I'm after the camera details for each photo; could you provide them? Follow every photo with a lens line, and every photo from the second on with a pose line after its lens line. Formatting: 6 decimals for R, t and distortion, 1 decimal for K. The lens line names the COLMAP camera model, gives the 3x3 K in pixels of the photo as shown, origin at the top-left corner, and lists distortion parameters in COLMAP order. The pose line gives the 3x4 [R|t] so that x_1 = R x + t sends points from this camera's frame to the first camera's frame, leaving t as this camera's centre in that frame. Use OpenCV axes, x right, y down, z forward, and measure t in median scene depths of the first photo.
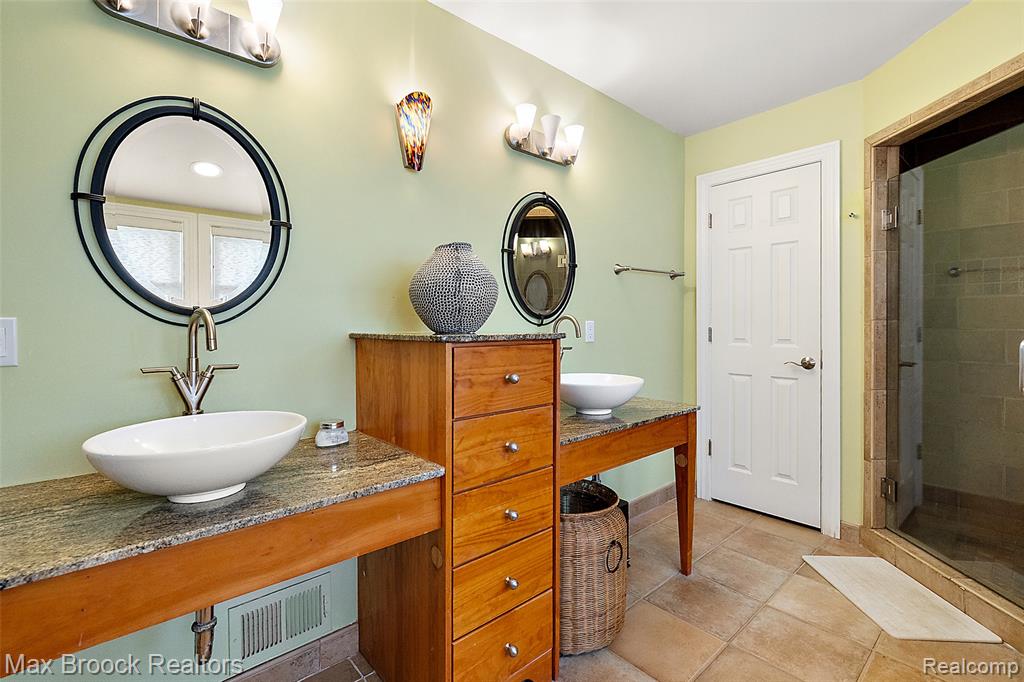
lens RADIAL K [[452.8, 0, 506.6], [0, 452.8, 326.8], [0, 0, 1]] dist [0.001788, -0.000150]
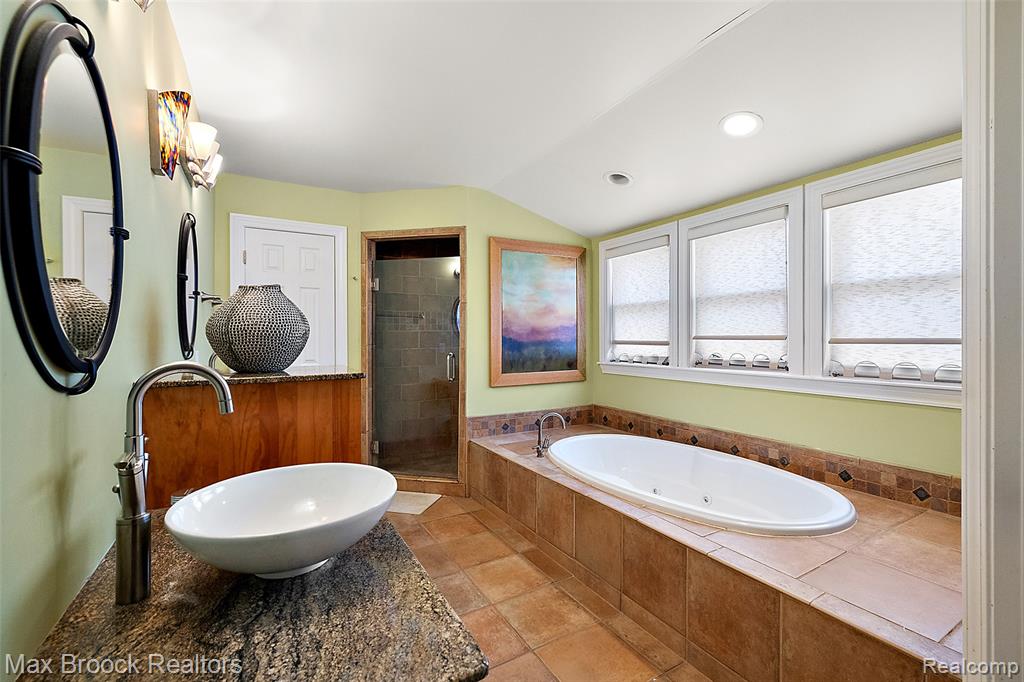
lens RADIAL K [[452.8, 0, 512.9], [0, 452.8, 338.6], [0, 0, 1]] dist [0.001788, -0.000150]
pose [[0.195063, -0.003836, 0.980783, -0.739847], [0.006907, 0.999973, 0.002537, -0.044315], [-0.980766, 0.006280, 0.195084, 0.190334]]
